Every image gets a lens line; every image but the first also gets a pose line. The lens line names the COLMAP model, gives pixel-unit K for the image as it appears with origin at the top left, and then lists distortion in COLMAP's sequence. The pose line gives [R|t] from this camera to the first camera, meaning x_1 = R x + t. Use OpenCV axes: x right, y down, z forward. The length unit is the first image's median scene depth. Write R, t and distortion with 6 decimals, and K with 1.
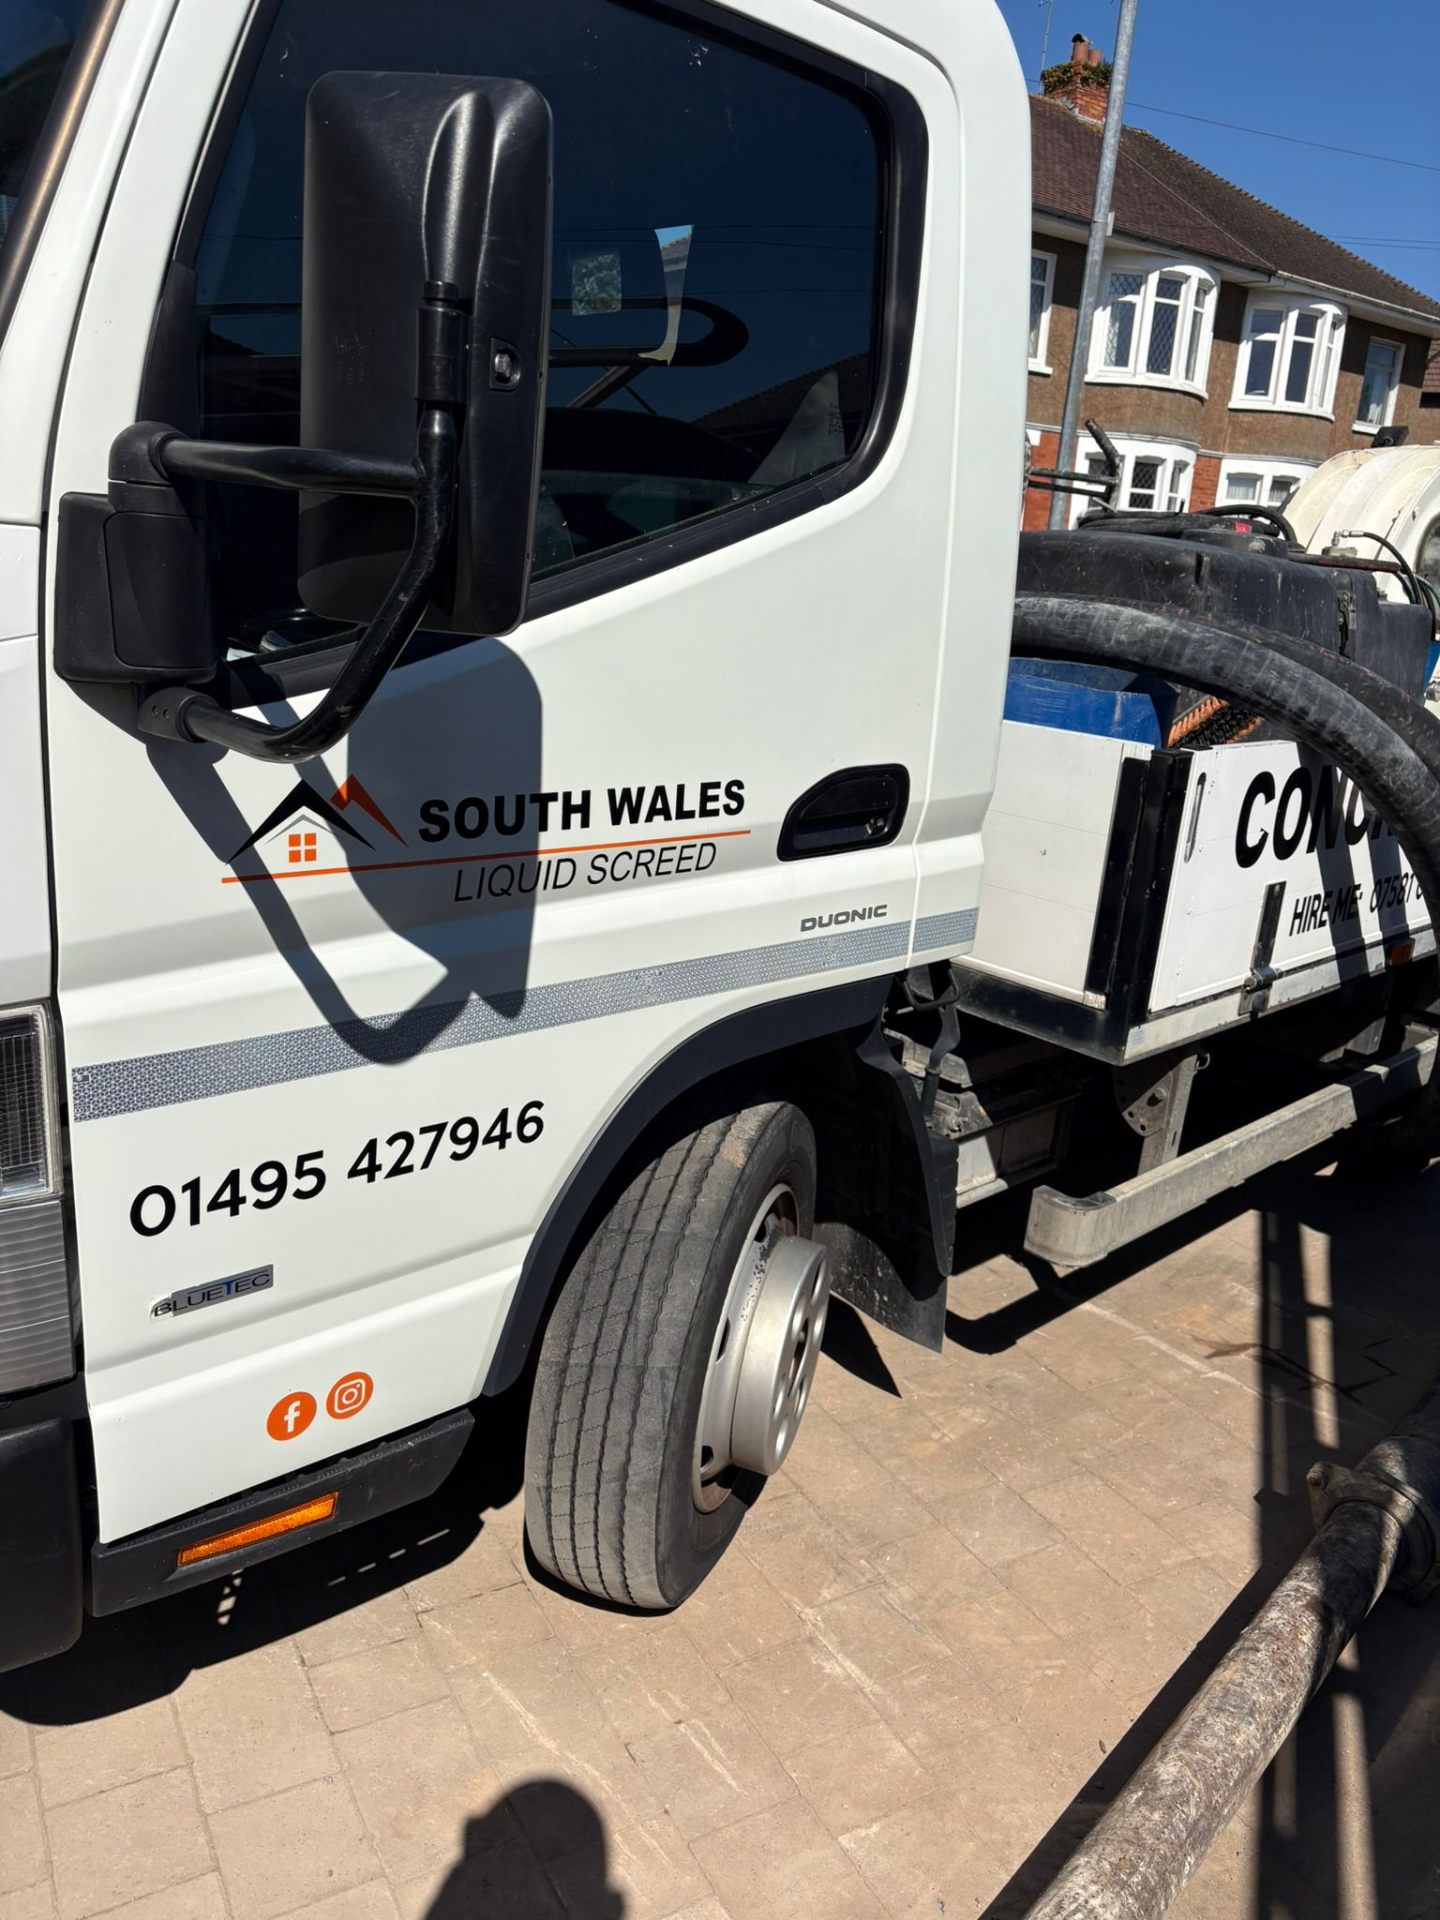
lens RADIAL K [[1489.0, 0, 718.5], [0, 1489.0, 967.9], [0, 0, 1]] dist [0.036436, -0.035780]
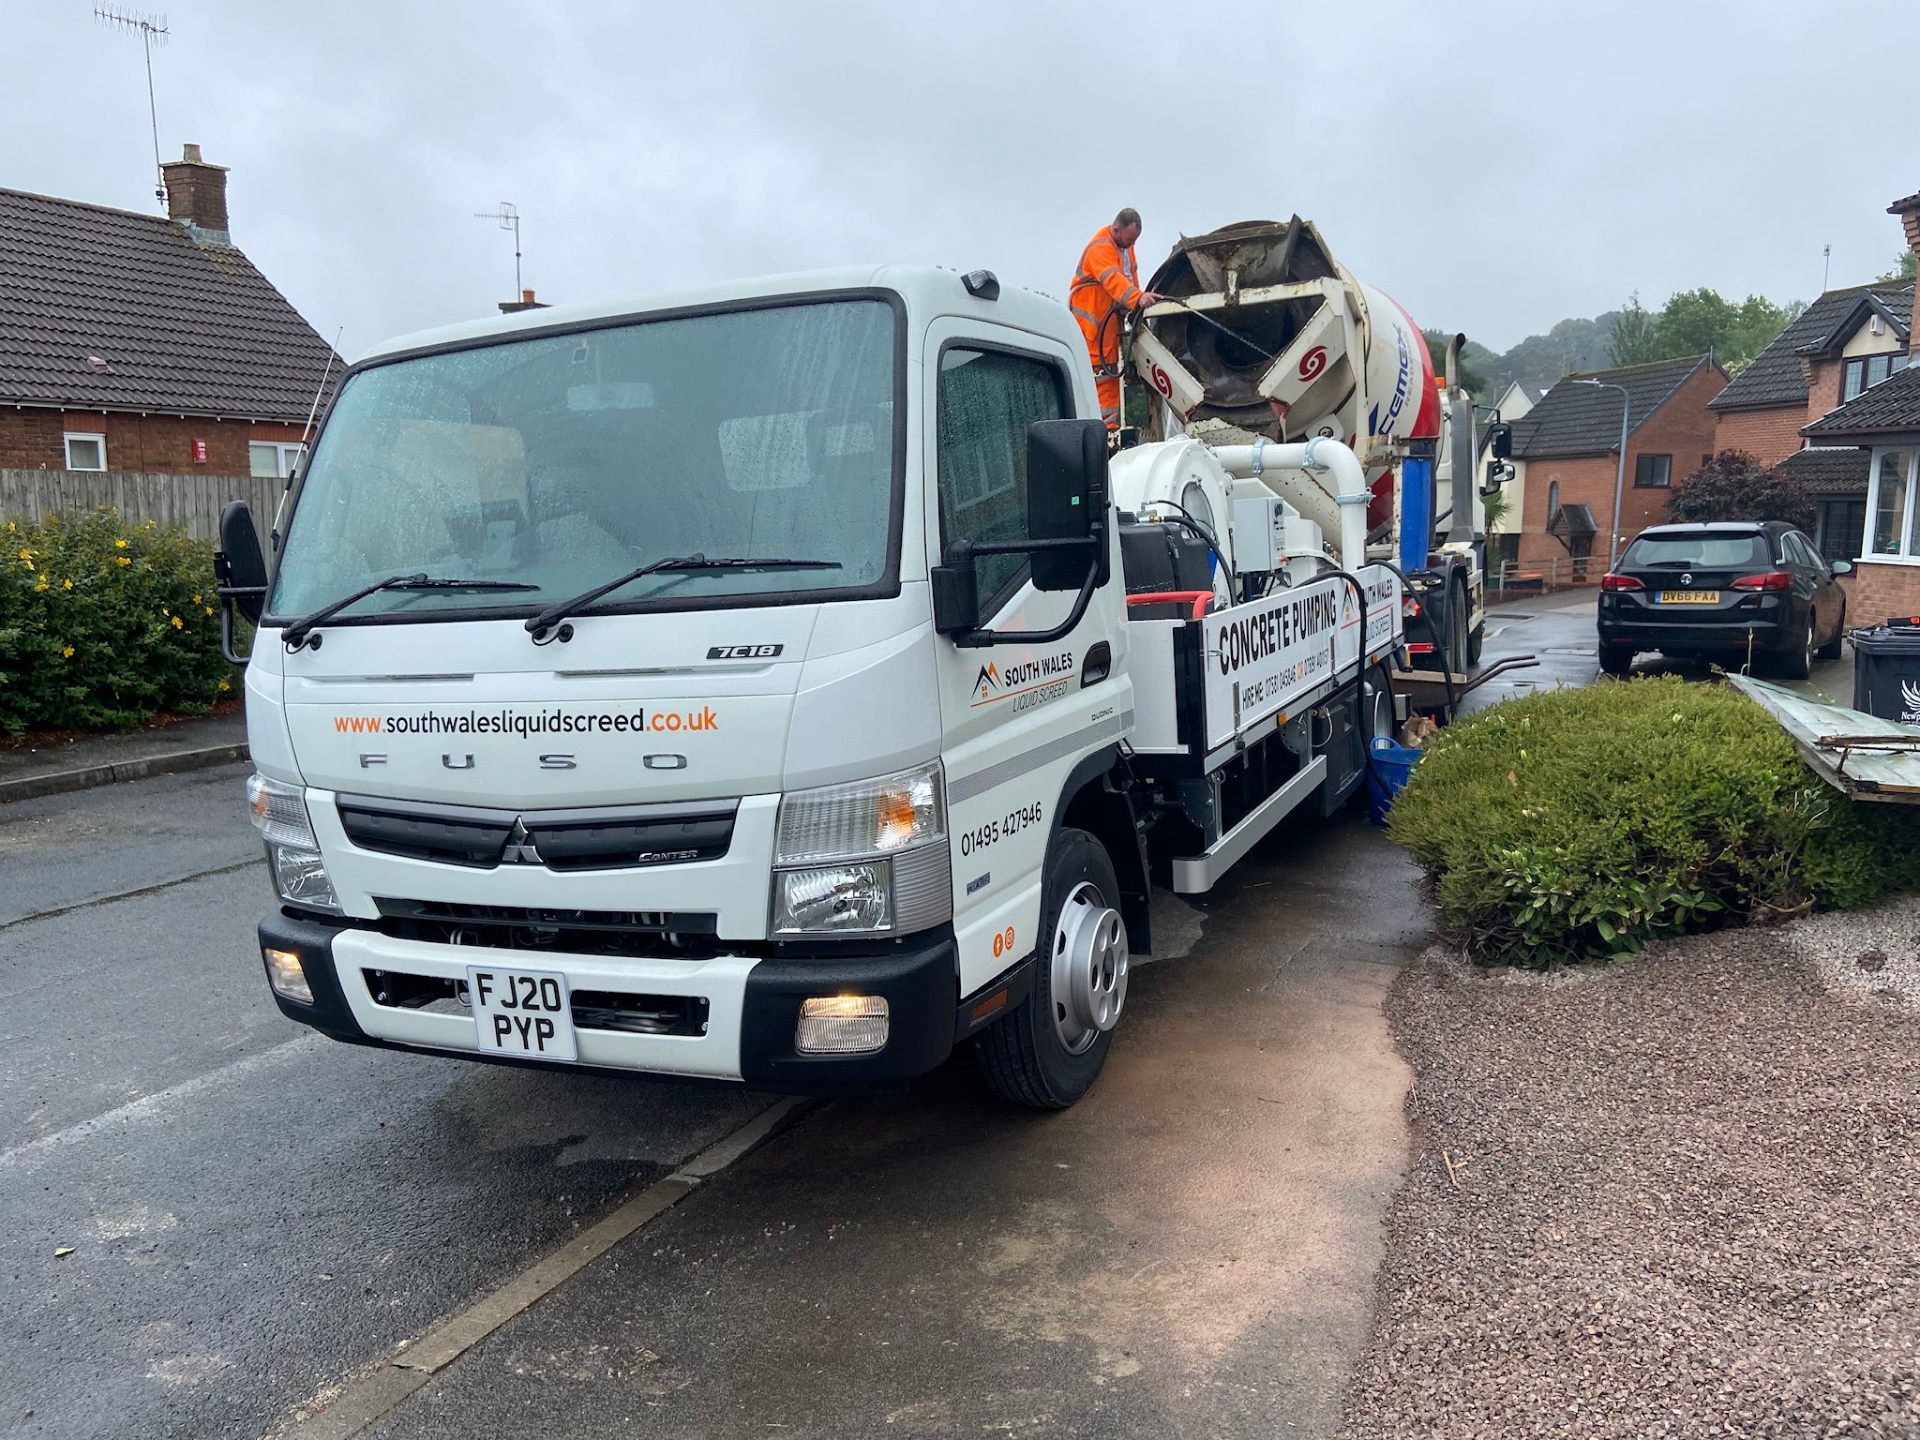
lens RADIAL K [[1489.0, 0, 960.0], [0, 1489.0, 700.2], [0, 0, 1]] dist [0.036436, -0.035780]
pose [[0.922583, -0.175346, 0.343649, -0.733492], [0.230284, 0.964948, -0.125873, 0.148632], [-0.309532, 0.195265, 0.930624, -0.806074]]
